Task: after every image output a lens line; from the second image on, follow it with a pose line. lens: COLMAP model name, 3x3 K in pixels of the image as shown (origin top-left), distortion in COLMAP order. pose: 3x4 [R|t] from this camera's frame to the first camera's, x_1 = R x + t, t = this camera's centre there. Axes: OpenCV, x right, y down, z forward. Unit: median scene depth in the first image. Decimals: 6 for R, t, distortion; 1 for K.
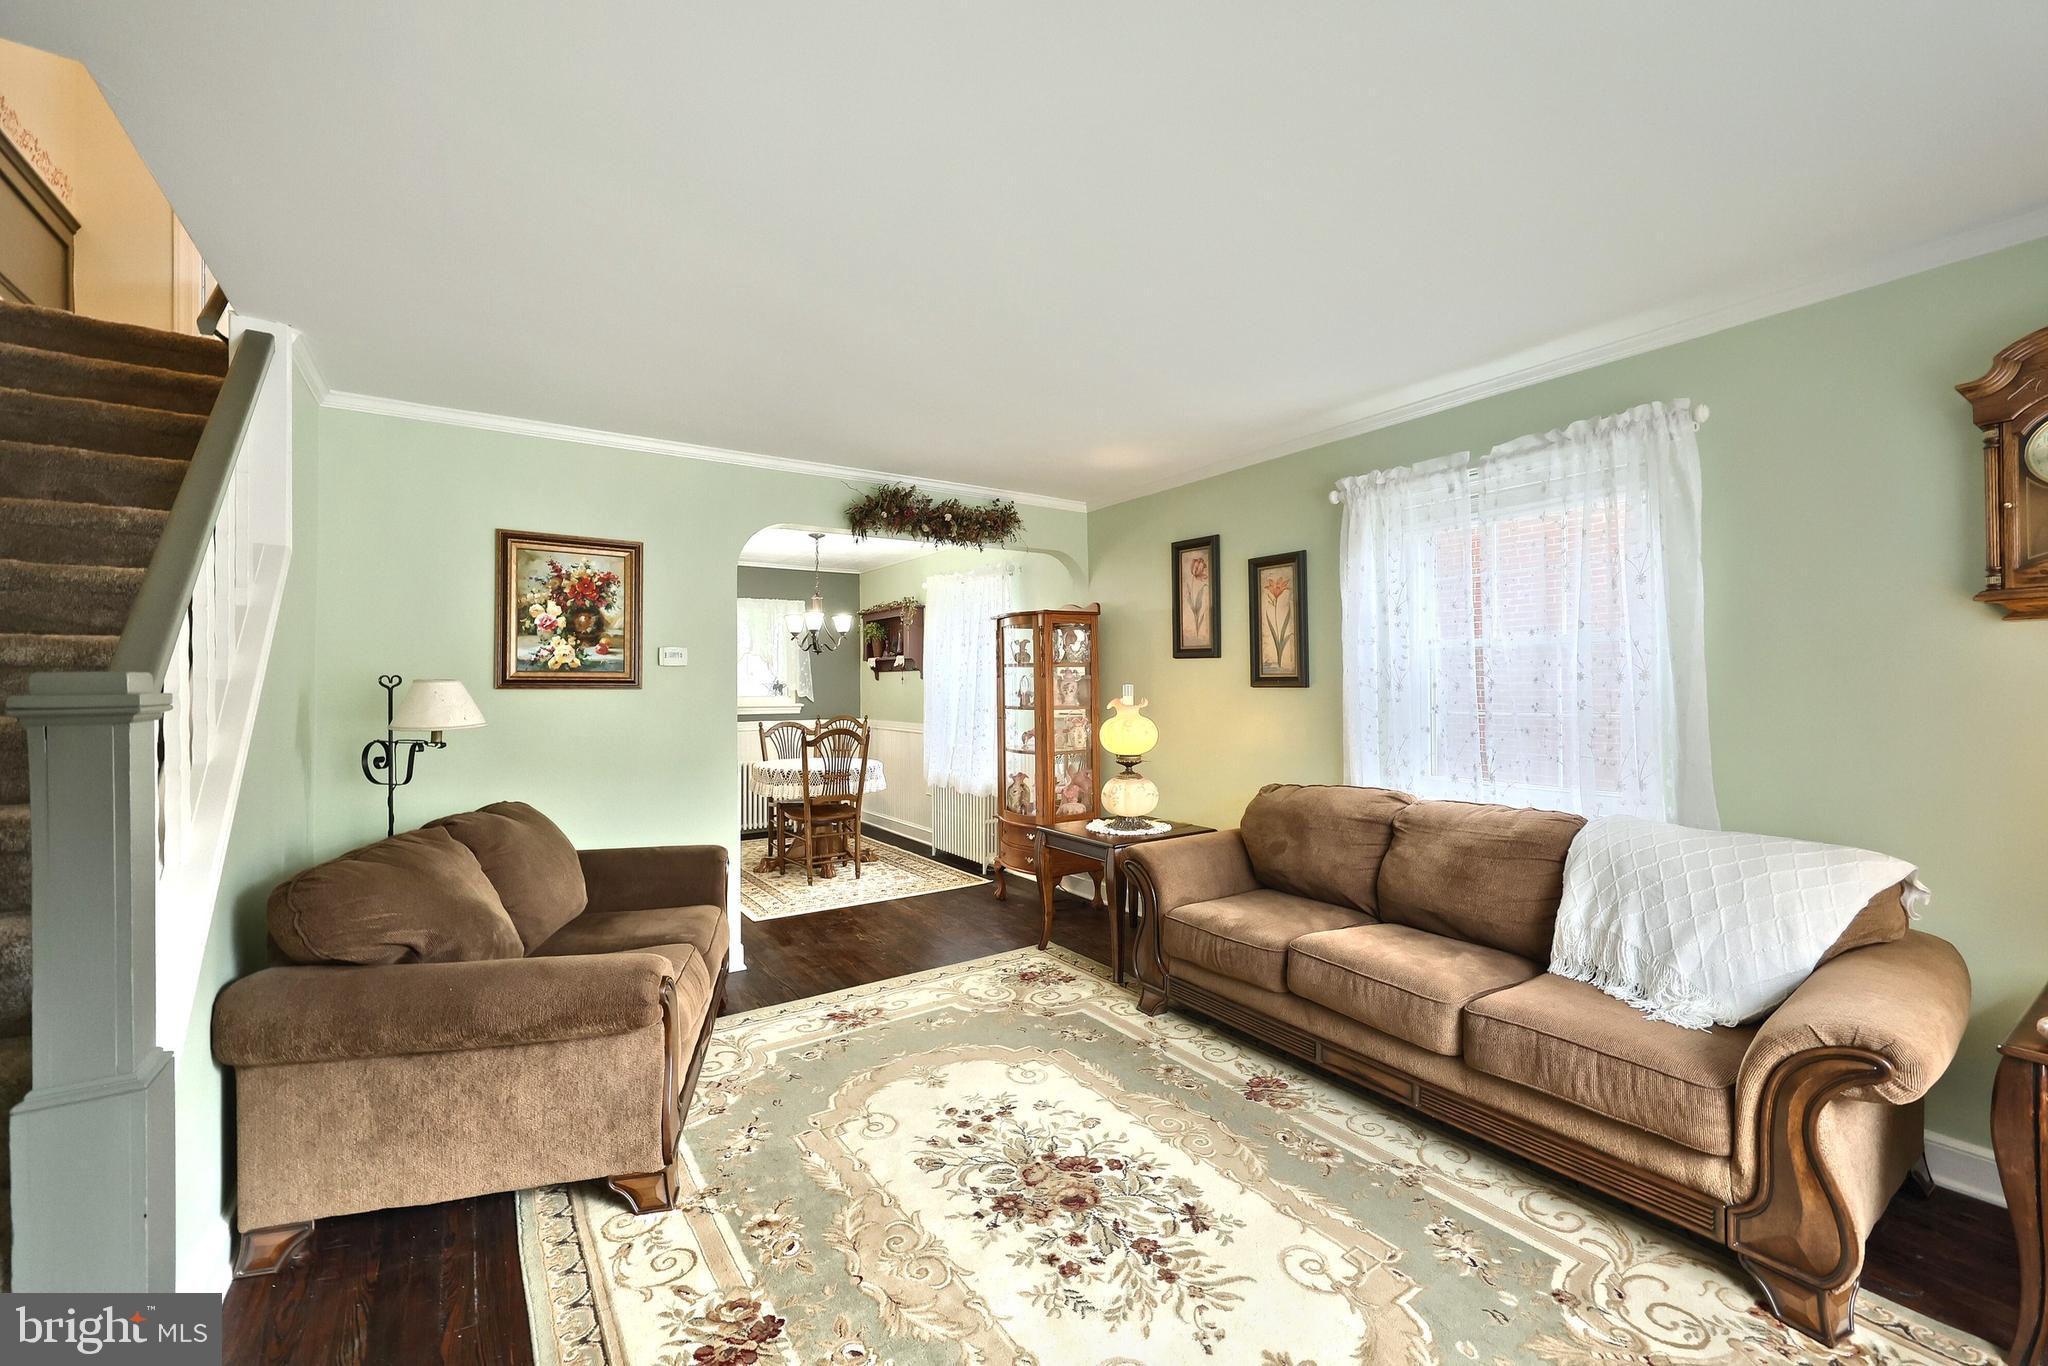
lens RADIAL K [[836.0, 0, 1017.5], [0, 836.0, 674.2], [0, 0, 1]] dist [-0.004638, 0.000373]
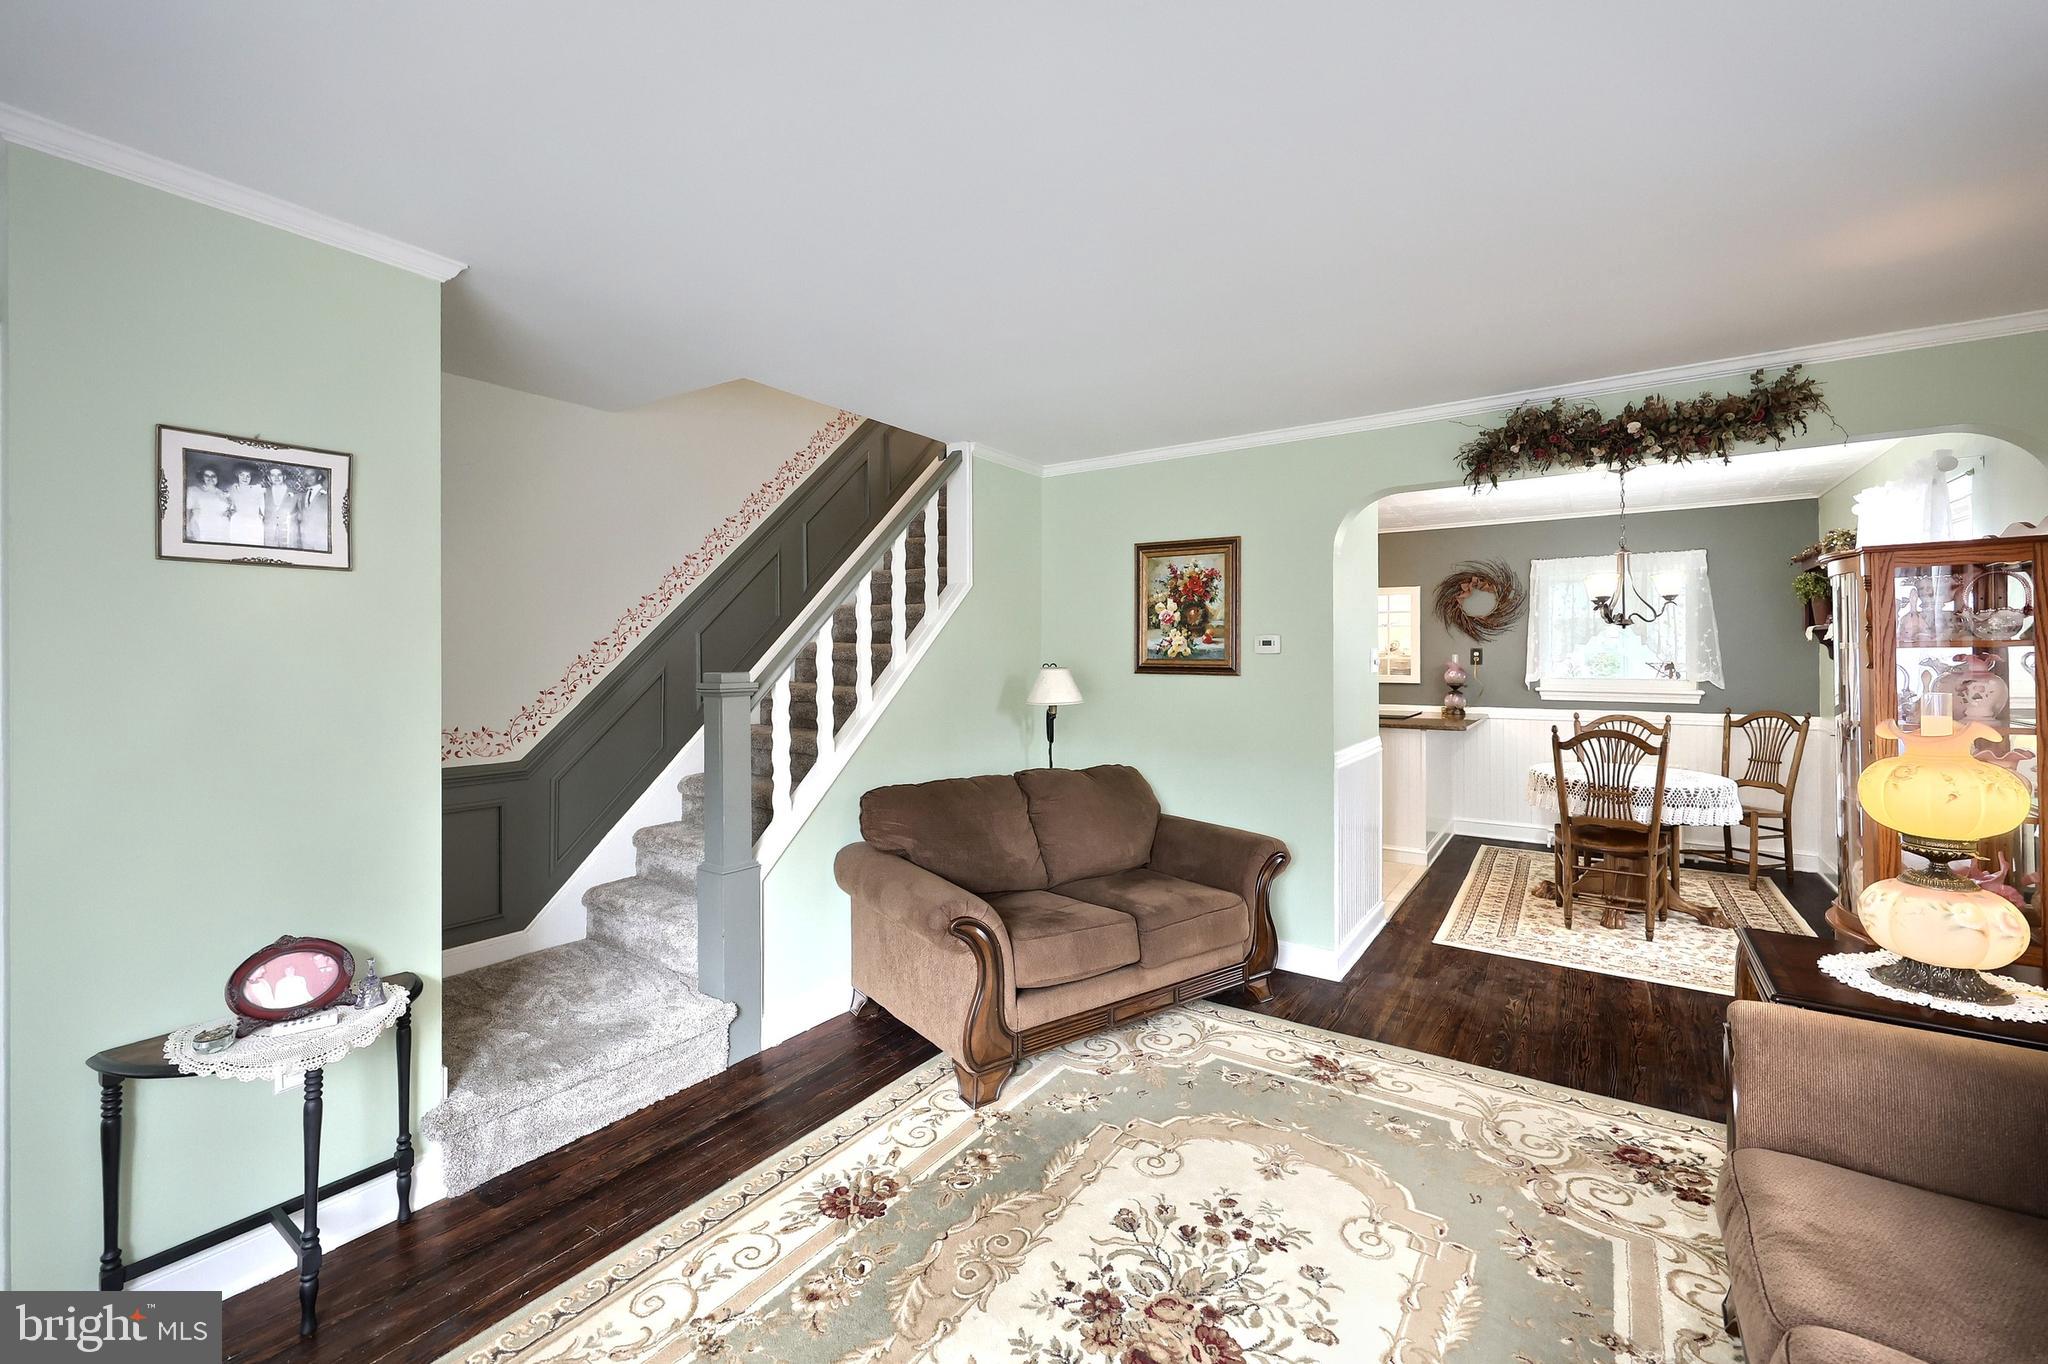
lens RADIAL K [[836.0, 0, 1002.5], [0, 836.0, 653.4], [0, 0, 1]] dist [-0.004638, 0.000373]
pose [[0.356489, 0.004885, -0.934287, 0.469360], [0.011121, 0.999893, 0.009472, -0.026259], [0.934233, -0.013767, 0.356396, 0.381802]]
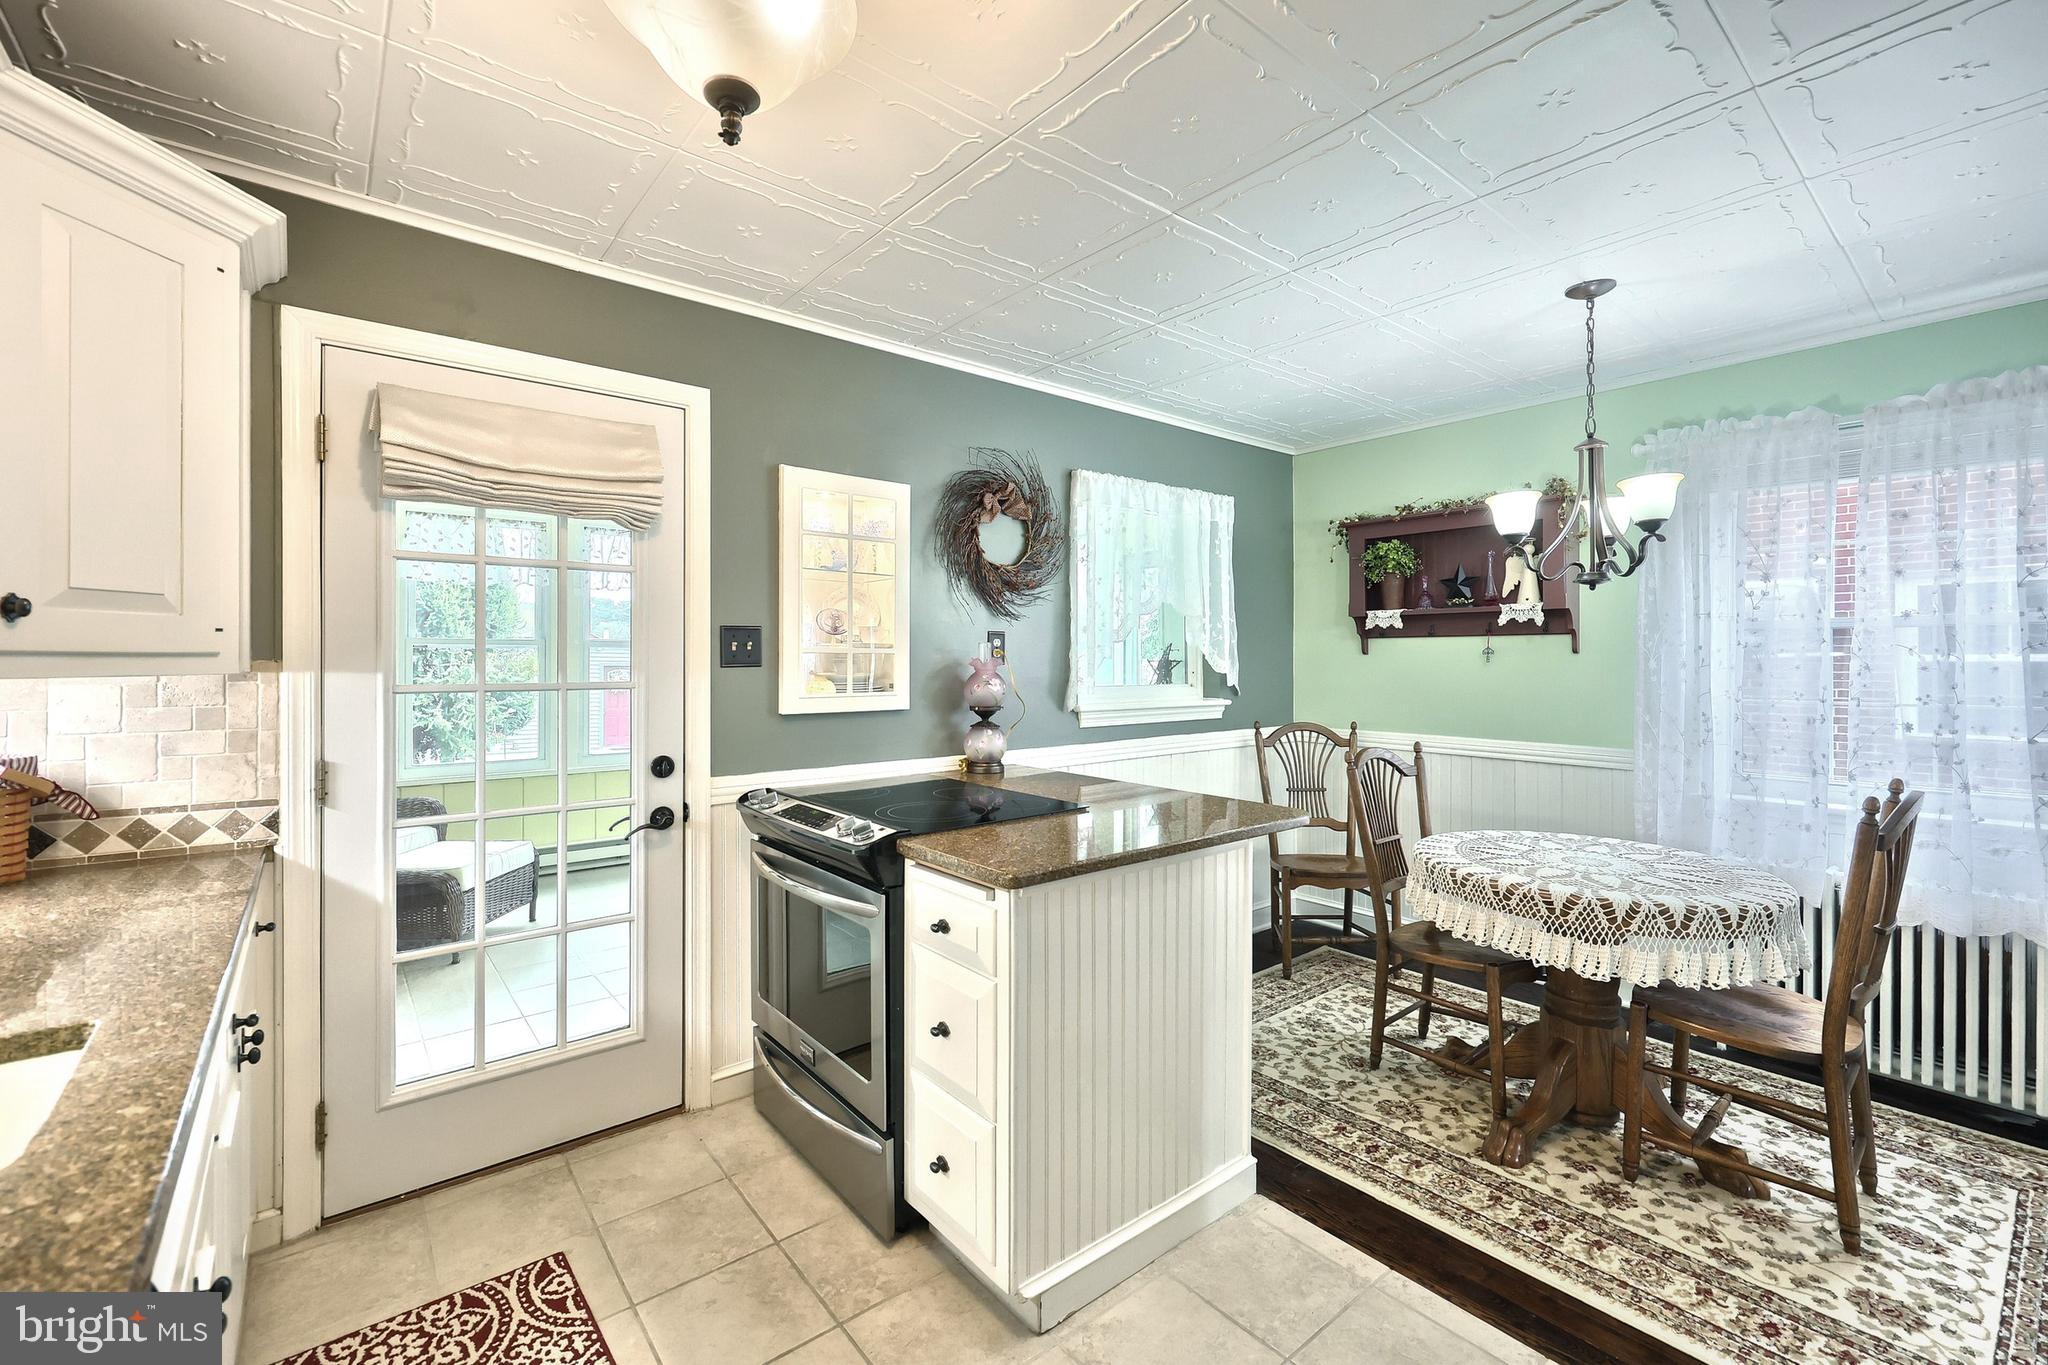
lens RADIAL K [[836.0, 0, 1036.3], [0, 836.0, 668.4], [0, 0, 1]] dist [-0.004638, 0.000373]
pose [[0.995410, 0.004883, 0.095577, -0.965623], [-0.007321, 0.999656, 0.025178, 0.009697], [-0.095421, -0.025763, 0.995104, 1.143053]]
